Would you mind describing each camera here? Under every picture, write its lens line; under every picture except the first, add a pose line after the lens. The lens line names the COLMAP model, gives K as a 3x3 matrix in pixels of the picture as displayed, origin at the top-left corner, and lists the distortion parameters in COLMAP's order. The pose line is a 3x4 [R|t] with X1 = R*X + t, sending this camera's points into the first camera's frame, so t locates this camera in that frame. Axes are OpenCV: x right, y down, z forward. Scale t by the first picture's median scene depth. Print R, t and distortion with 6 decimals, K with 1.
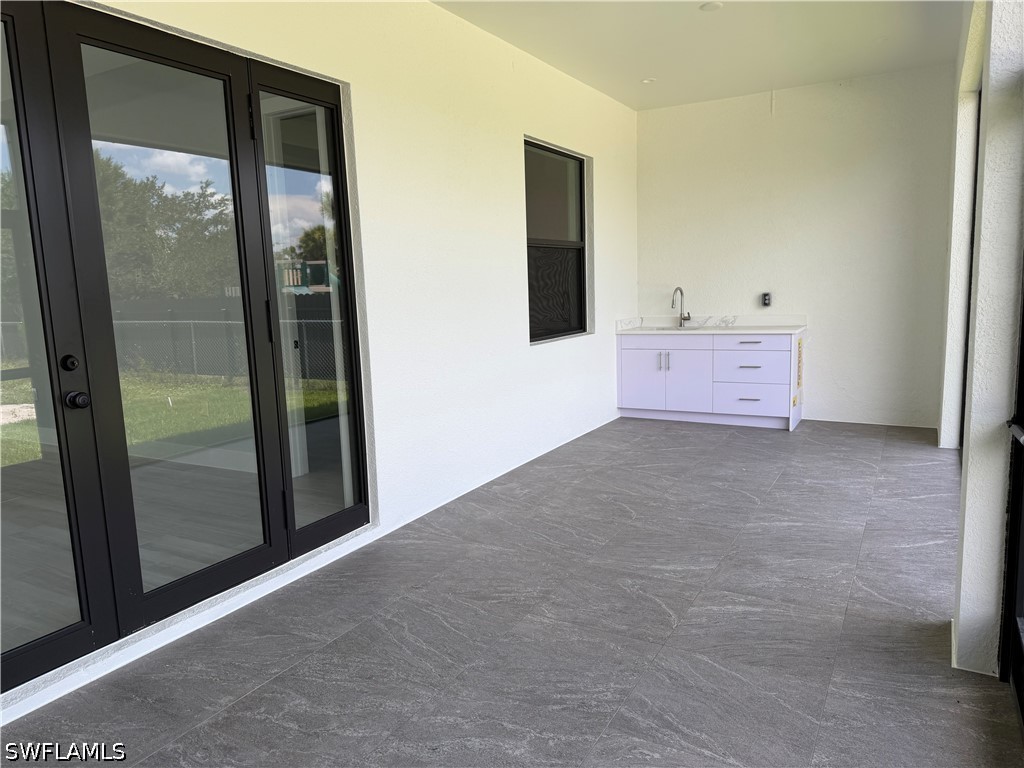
lens RADIAL K [[721.9, 0, 489.1], [0, 721.9, 371.2], [0, 0, 1]] dist [0.057156, -0.071912]
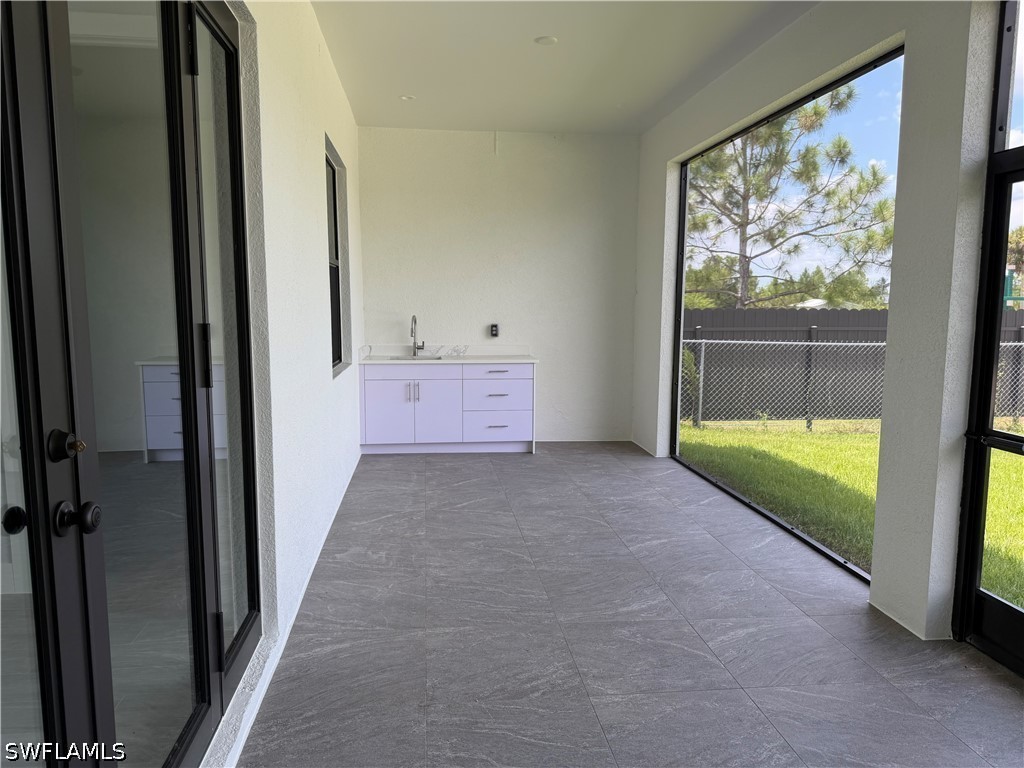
lens RADIAL K [[721.9, 0, 510.6], [0, 721.9, 383.9], [0, 0, 1]] dist [0.057156, -0.071912]
pose [[0.794614, -0.028985, 0.606422, -0.345405], [0.039017, 0.999233, -0.003364, -0.024312], [-0.605860, 0.026334, 0.795136, 0.234690]]
